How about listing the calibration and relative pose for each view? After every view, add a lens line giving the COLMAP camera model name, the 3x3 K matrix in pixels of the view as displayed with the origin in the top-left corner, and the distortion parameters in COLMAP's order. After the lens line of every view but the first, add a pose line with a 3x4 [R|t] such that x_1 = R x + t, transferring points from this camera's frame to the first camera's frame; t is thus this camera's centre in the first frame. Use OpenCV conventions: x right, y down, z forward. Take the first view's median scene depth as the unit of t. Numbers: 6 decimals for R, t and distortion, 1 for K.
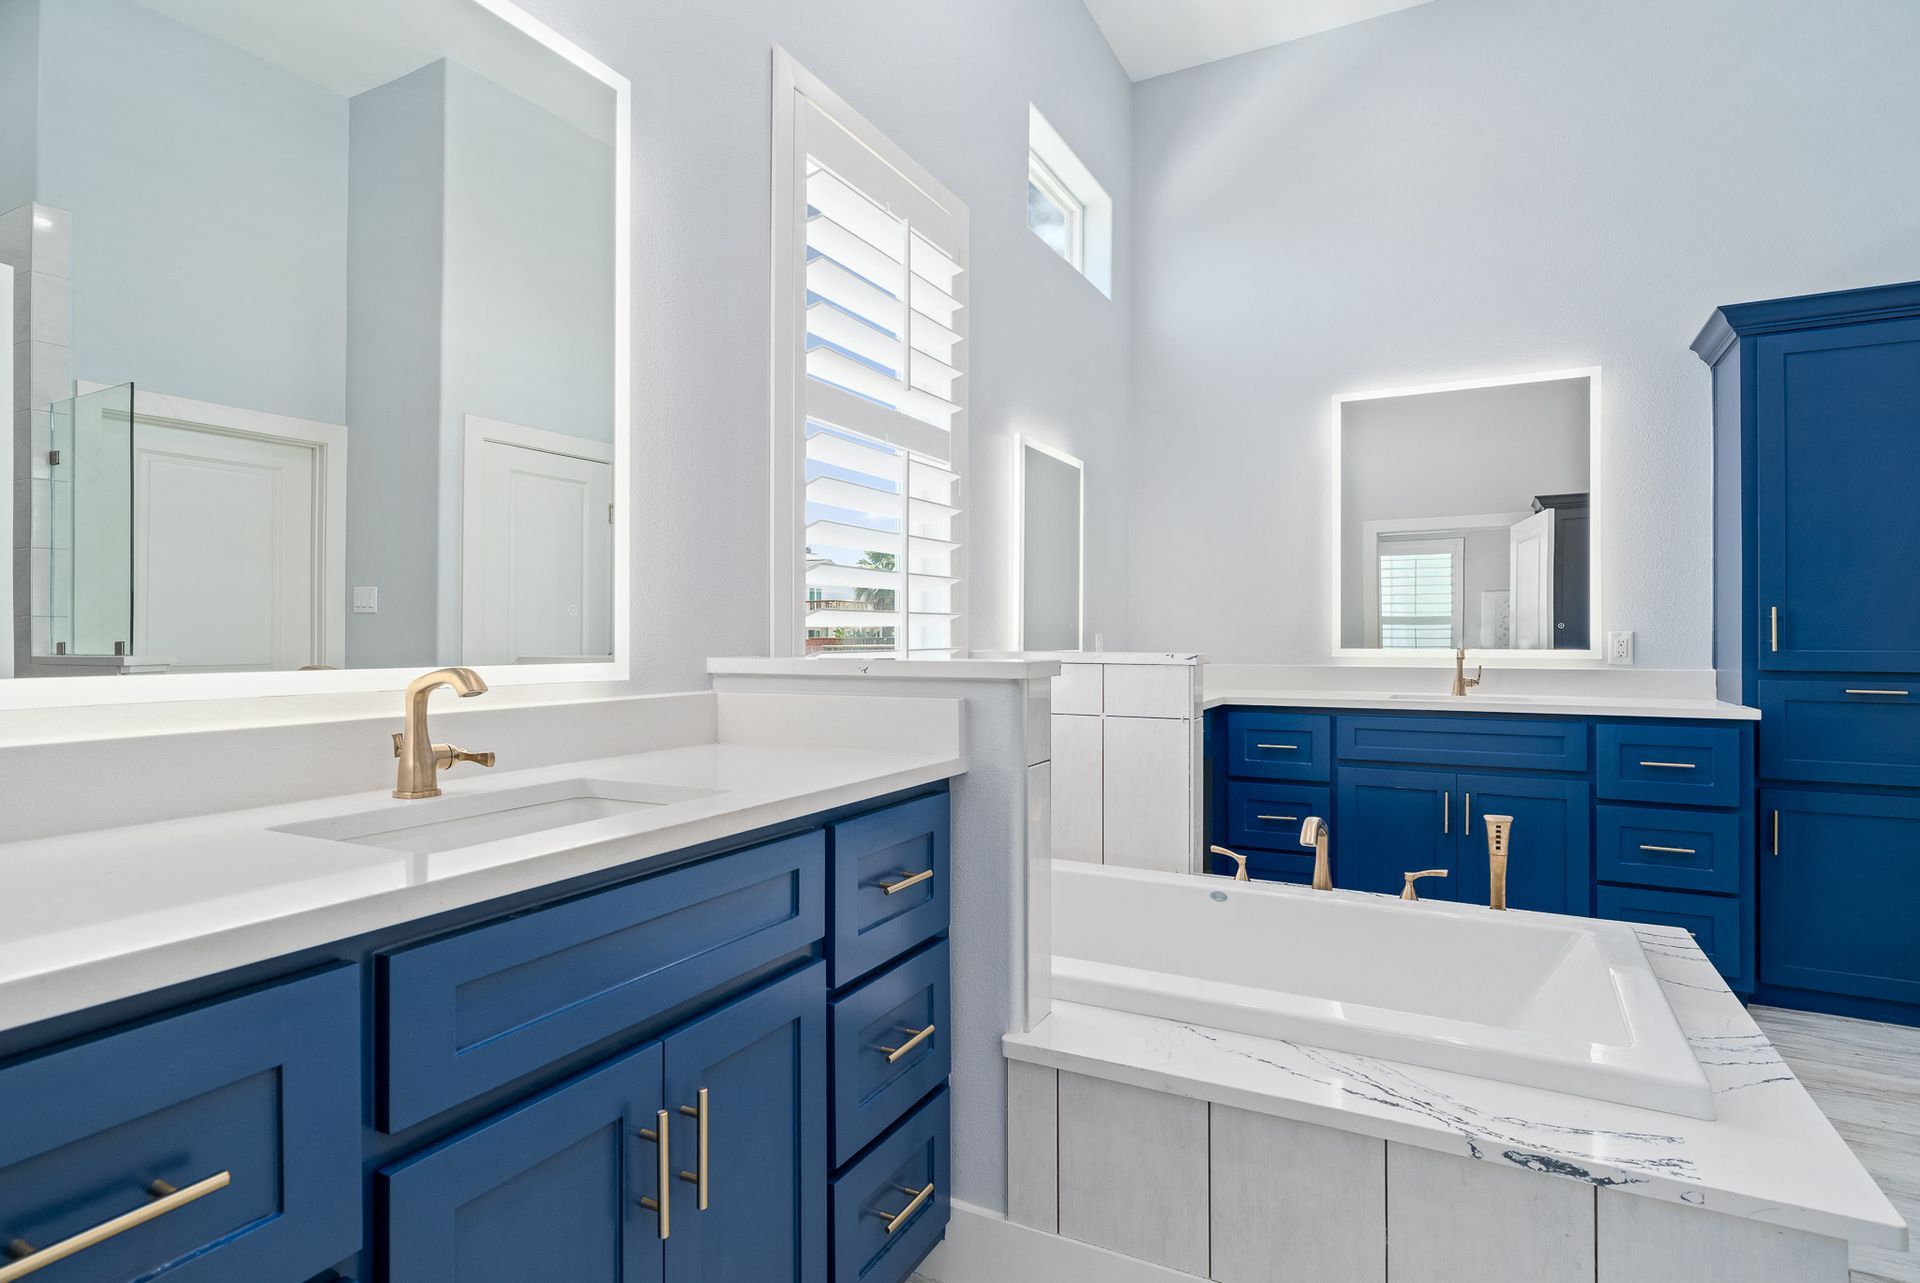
lens RADIAL K [[993.9, 0, 964.5], [0, 993.9, 627.7], [0, 0, 1]] dist [-0.003667, 0.000066]
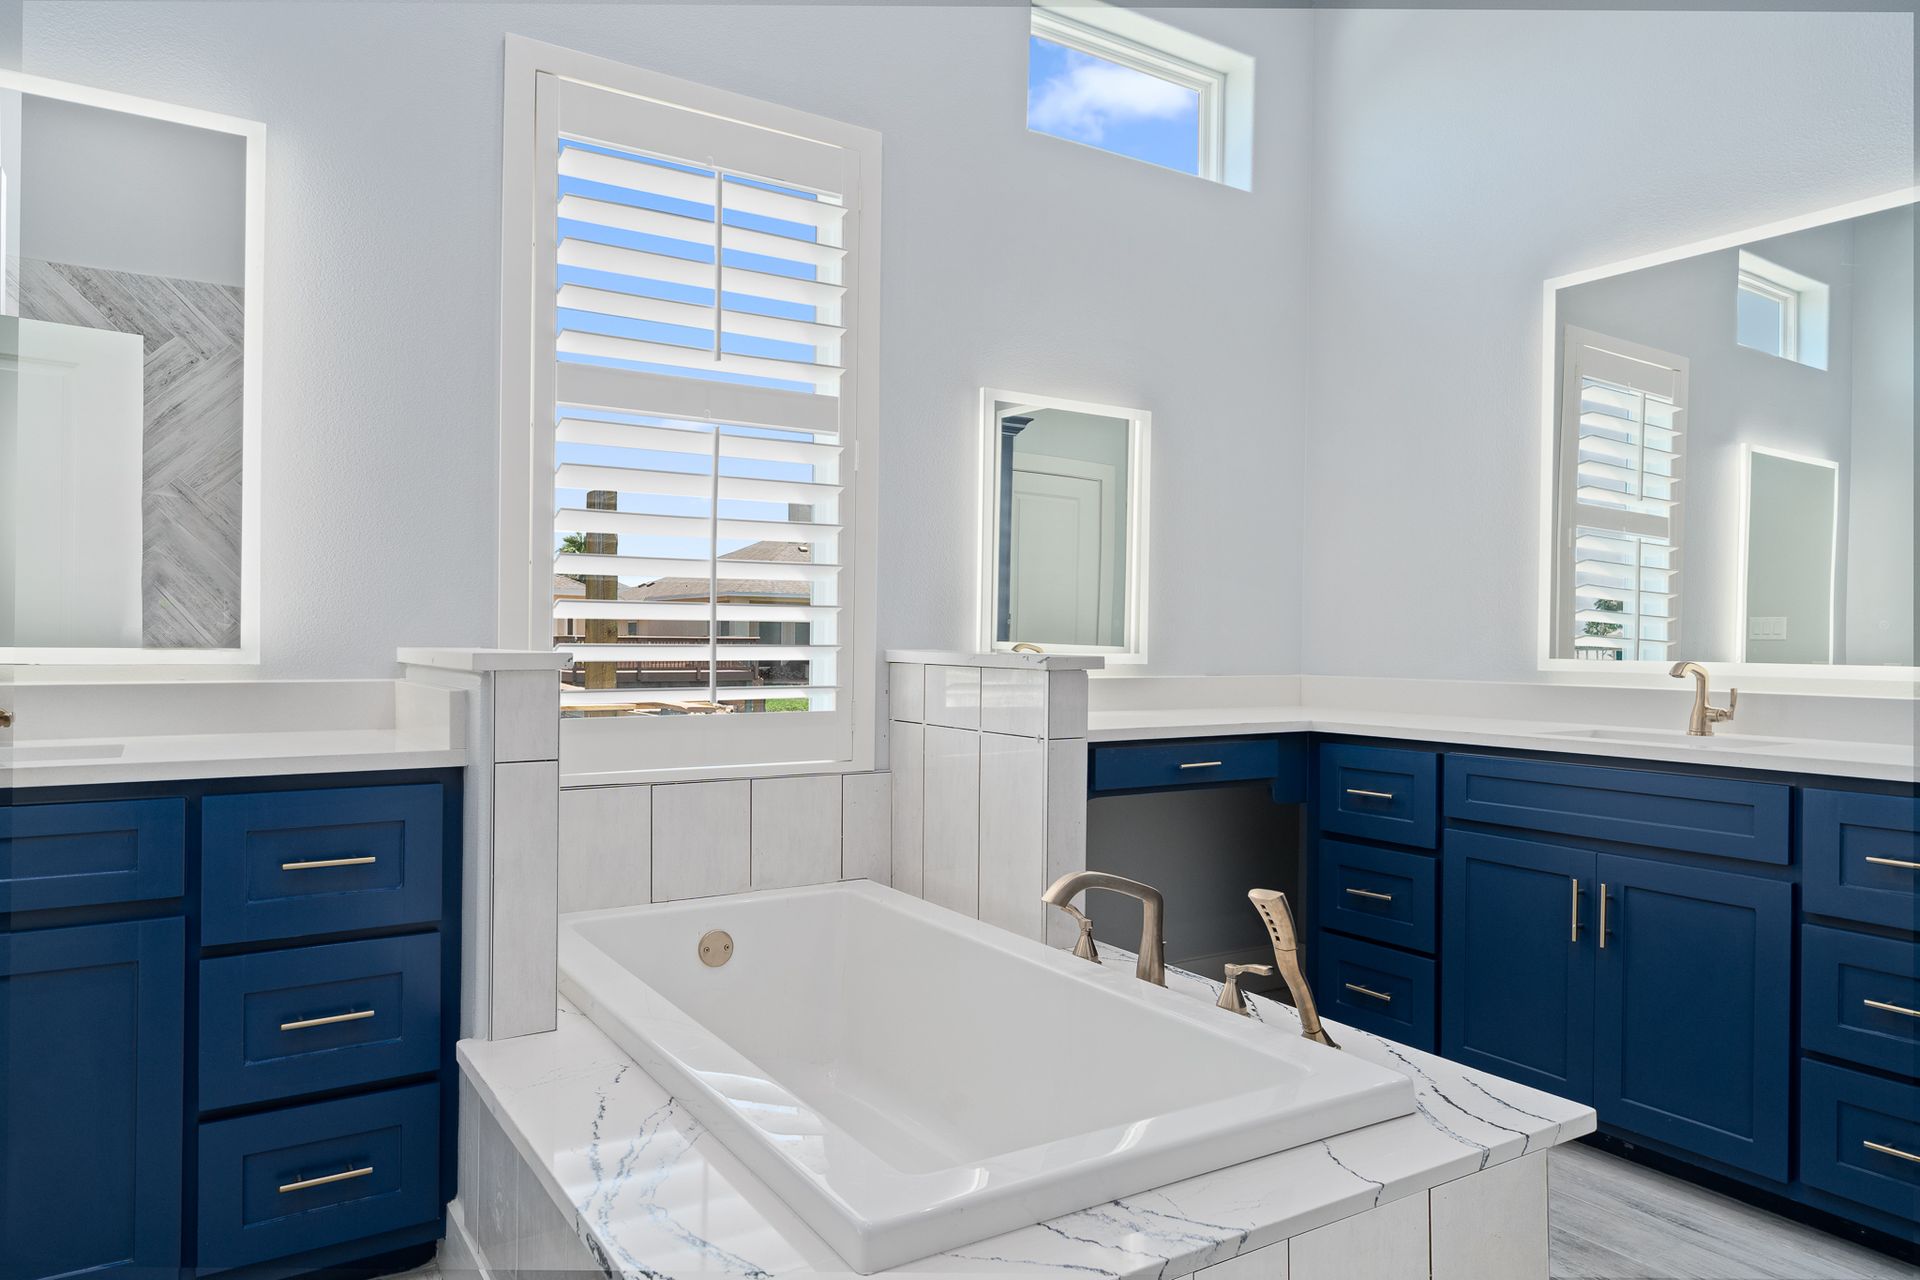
lens RADIAL K [[1237.4, 0, 966.5], [0, 1237.4, 629.2], [0, 0, 1]] dist [0.009863, 0.003423]
pose [[0.873854, 0.005372, -0.486159, 0.569156], [-0.006435, 0.999979, -0.000516, 0.005055], [0.486146, 0.003579, 0.873870, 0.098795]]
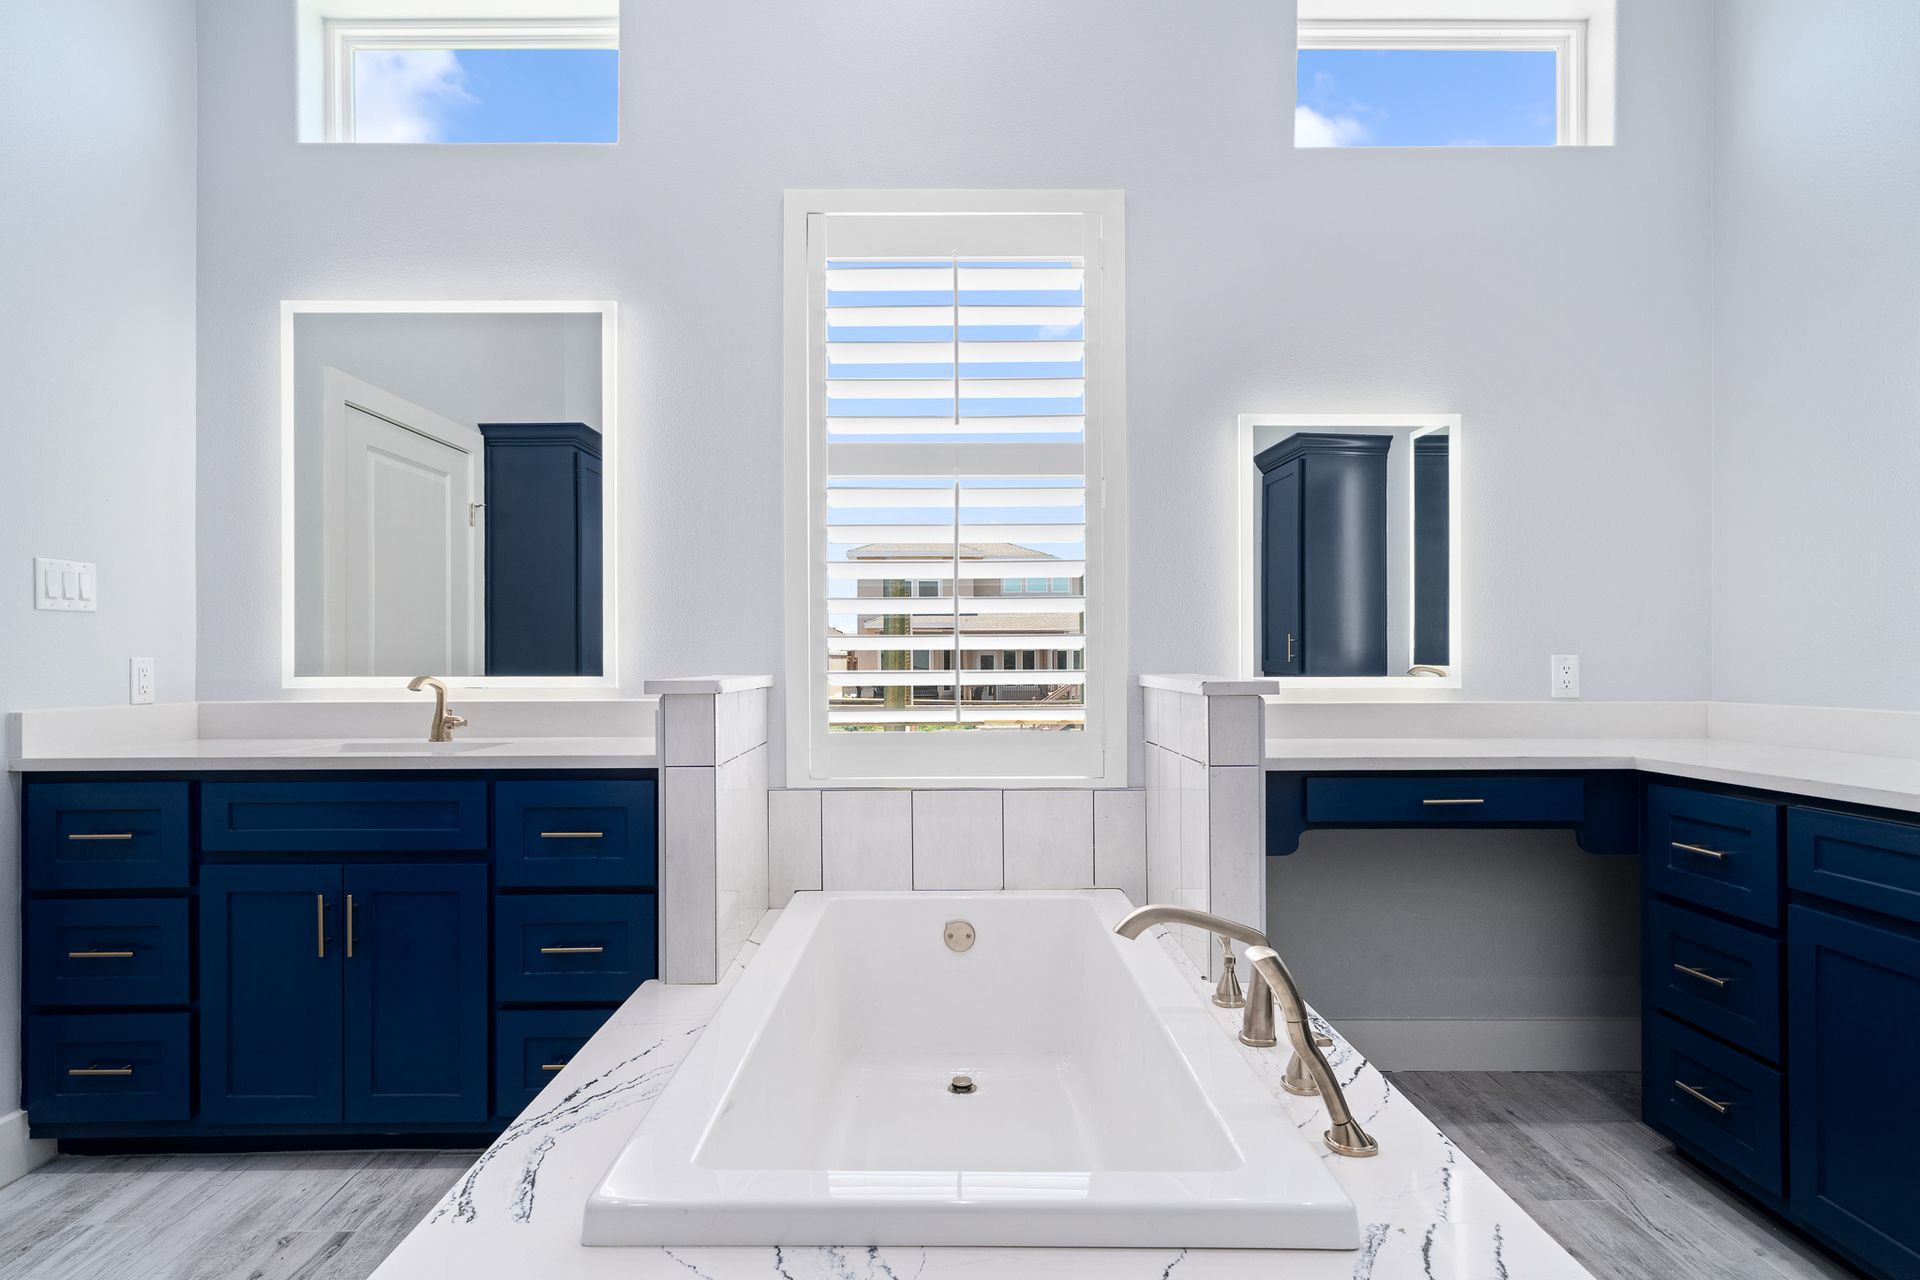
lens RADIAL K [[1050.8, 0, 953.9], [0, 1050.8, 649.2], [0, 0, 1]] dist [0.006204, 0.001915]
pose [[0.475723, -0.010515, -0.879532, 0.748149], [0.008076, 0.999939, -0.007587, 0.005478], [0.879558, -0.003494, 0.475779, 0.383788]]
